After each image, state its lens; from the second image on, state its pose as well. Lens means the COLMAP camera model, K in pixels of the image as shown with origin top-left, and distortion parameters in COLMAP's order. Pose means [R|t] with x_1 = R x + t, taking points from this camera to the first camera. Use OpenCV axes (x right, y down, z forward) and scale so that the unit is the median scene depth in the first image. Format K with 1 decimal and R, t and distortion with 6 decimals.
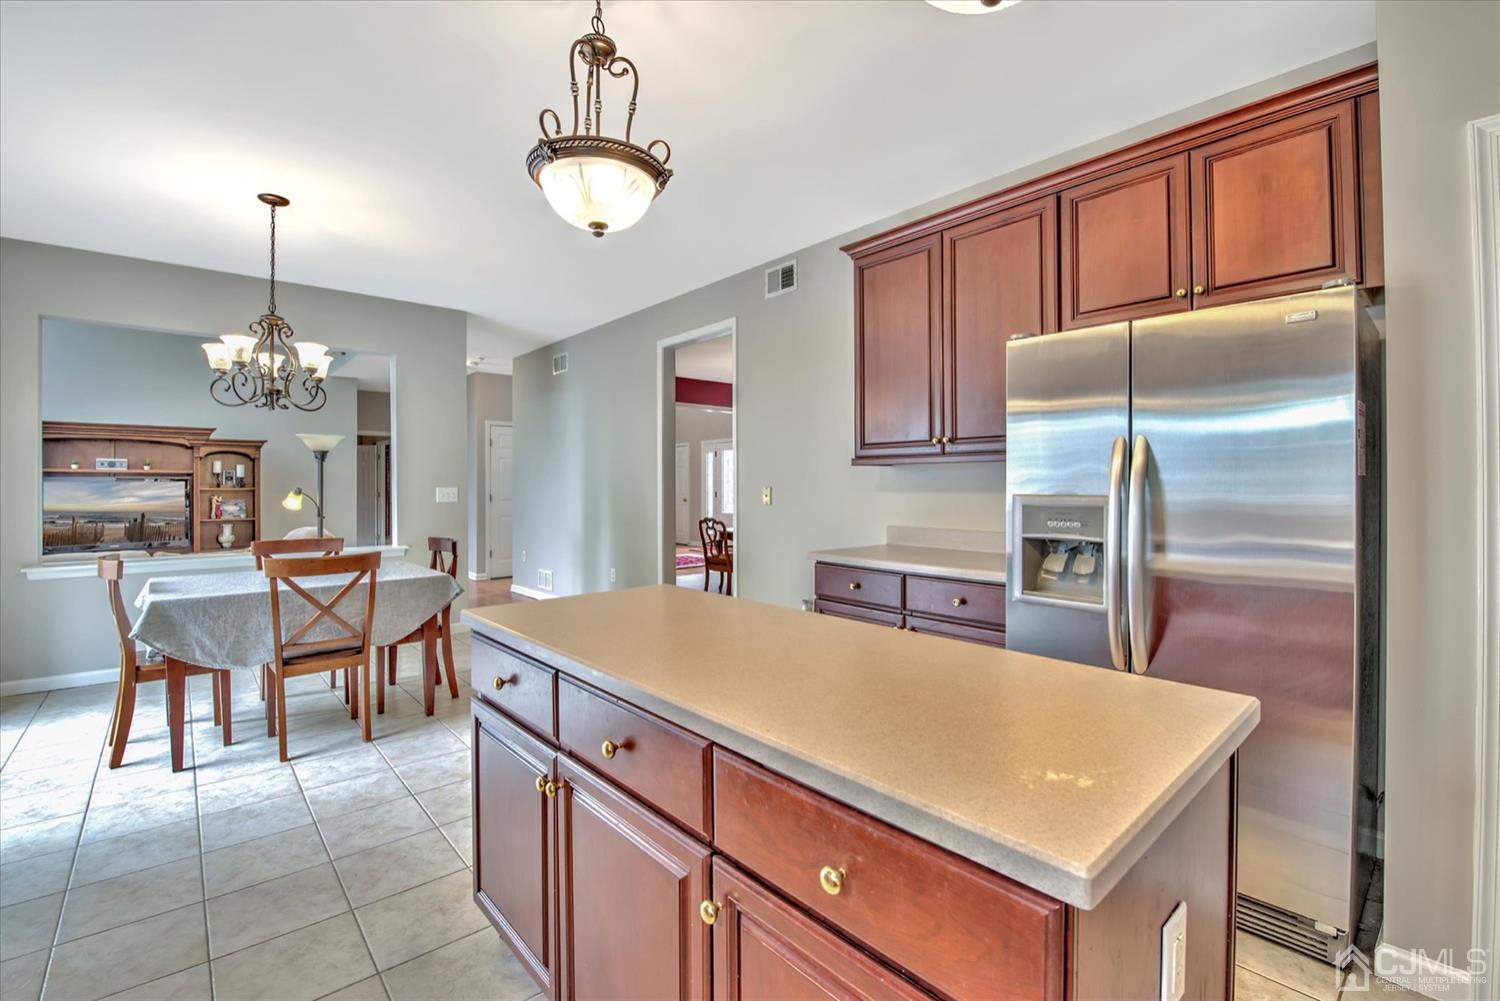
lens RADIAL K [[655.9, 0, 744.3], [0, 655.9, 481.2], [0, 0, 1]] dist [-0.014167, -0.005476]
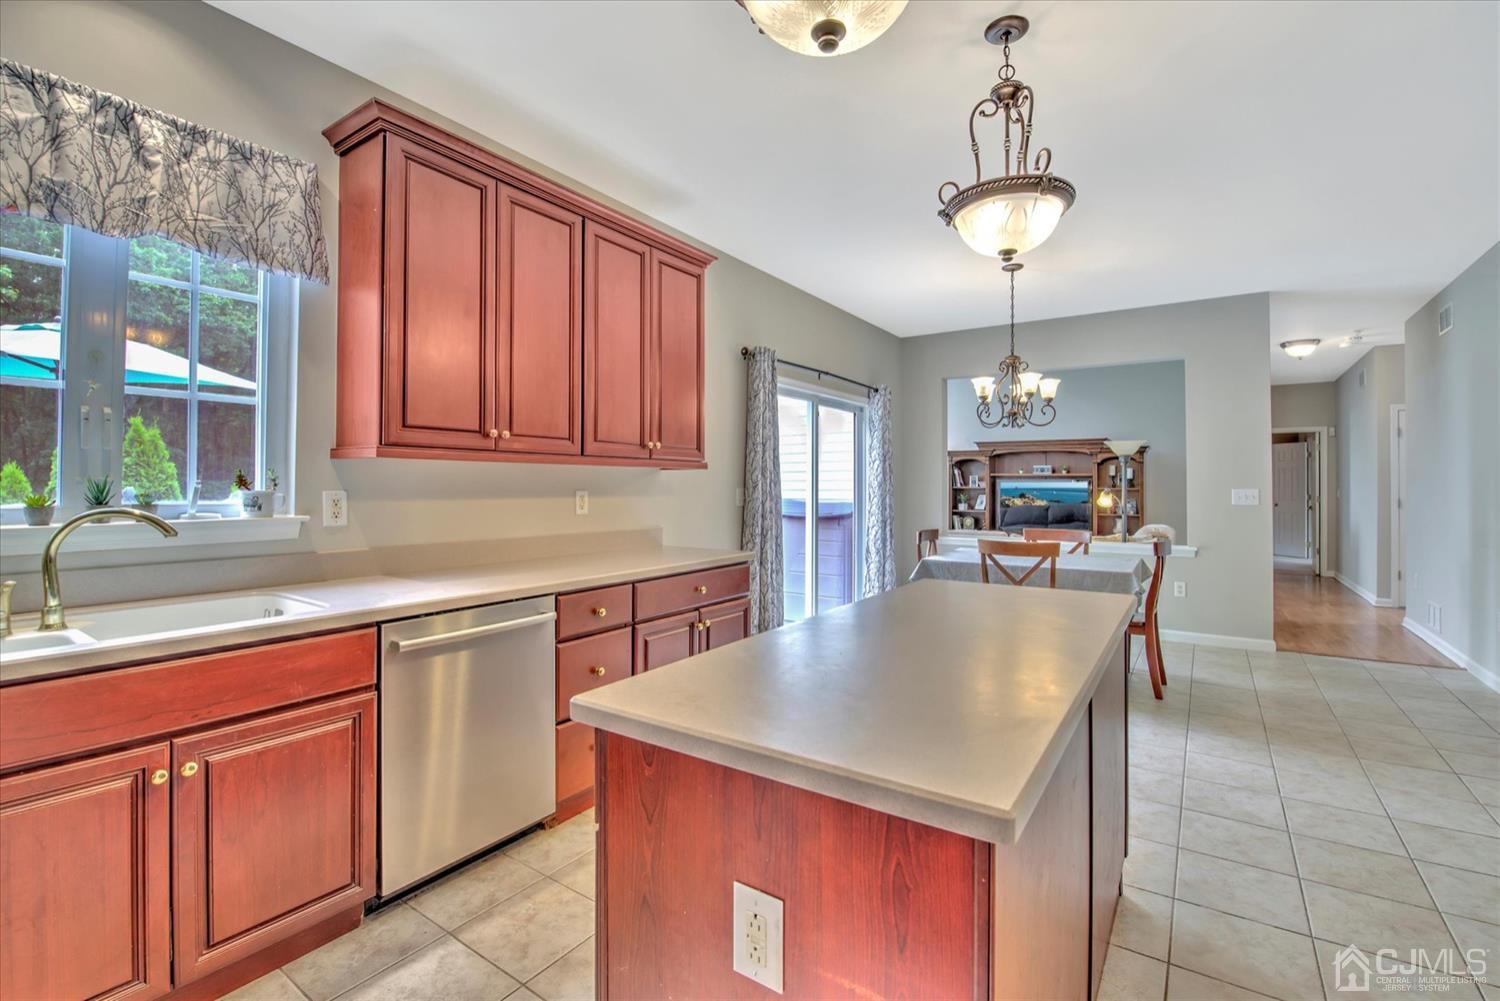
lens RADIAL K [[655.9, 0, 756.1], [0, 655.9, 481.5], [0, 0, 1]] dist [-0.014167, -0.005476]
pose [[0.238912, -0.001045, -0.971041, 0.402749], [-0.000112, 0.999999, -0.001103, -0.000348], [0.971041, 0.000372, 0.238912, 0.172517]]
